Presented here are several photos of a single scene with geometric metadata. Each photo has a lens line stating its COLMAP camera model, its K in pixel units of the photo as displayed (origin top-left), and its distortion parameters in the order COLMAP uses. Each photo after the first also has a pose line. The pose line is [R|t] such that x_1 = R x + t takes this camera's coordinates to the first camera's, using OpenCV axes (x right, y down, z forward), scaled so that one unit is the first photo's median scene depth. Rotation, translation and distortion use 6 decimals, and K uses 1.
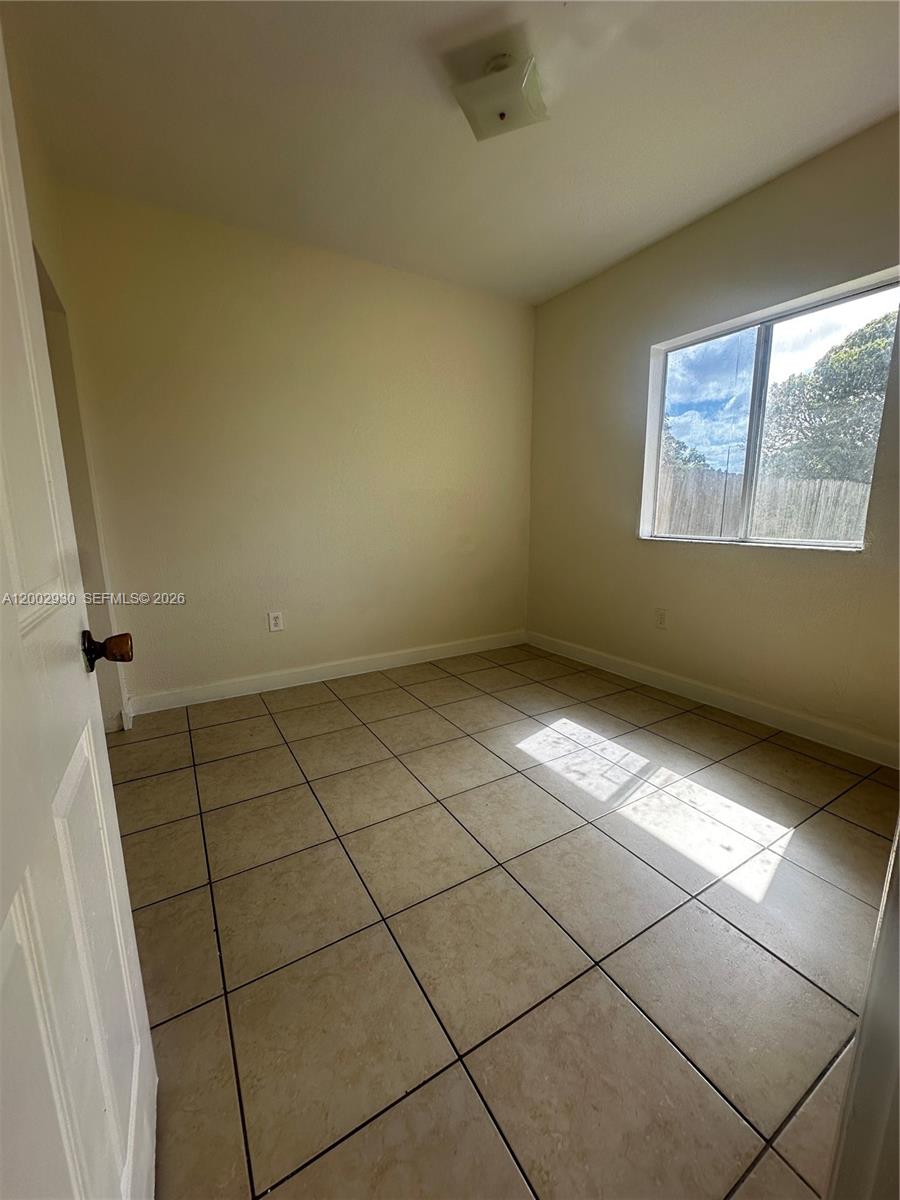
lens RADIAL K [[479.8, 0, 451.4], [0, 479.8, 601.3], [0, 0, 1]] dist [-0.000188, 0.000363]
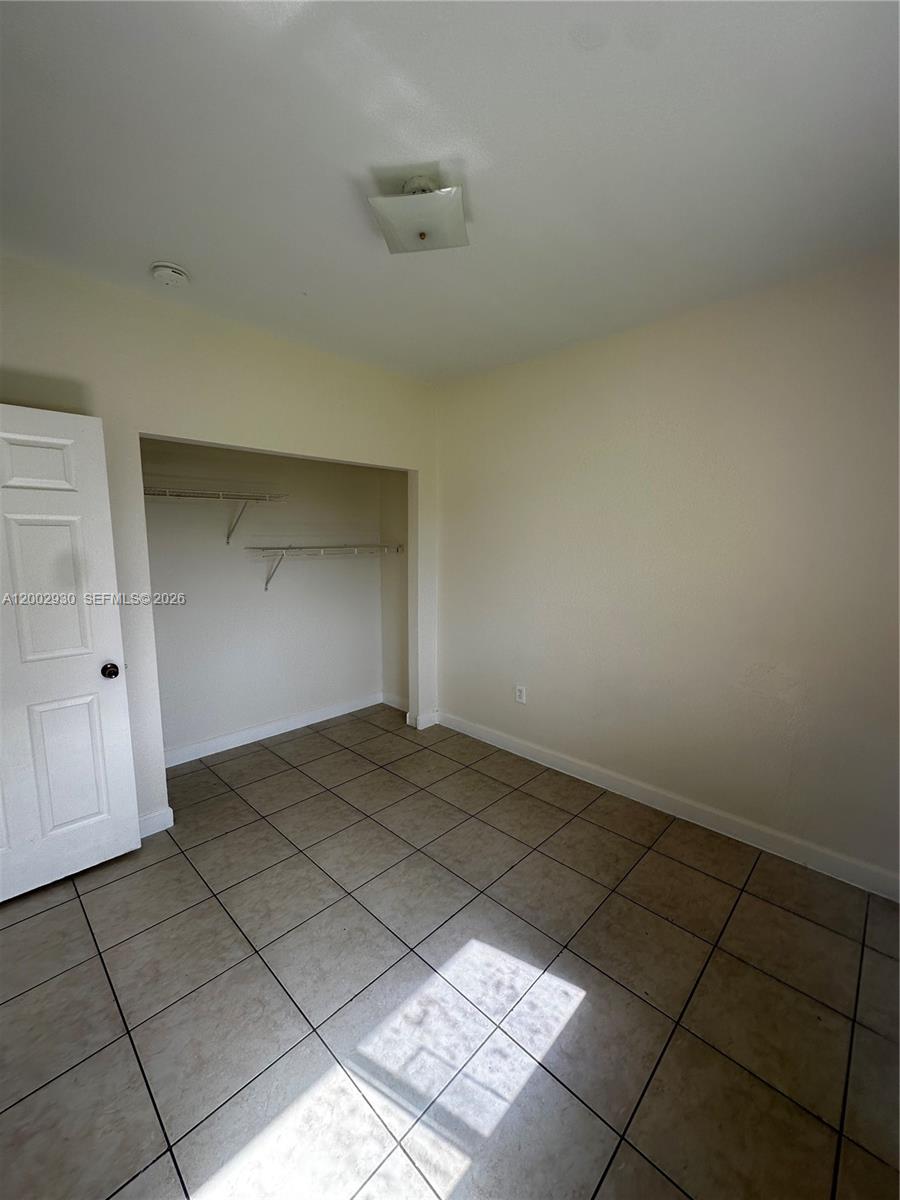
lens RADIAL K [[476.6, 0, 450.0], [0, 476.6, 600.0], [0, 0, 1]] dist [0.000889, 0.000485]
pose [[0.261830, 0.135579, -0.955544, 0.877278], [-0.186846, 0.978473, 0.087635, -0.338766], [0.946855, 0.155594, 0.281526, 0.718996]]
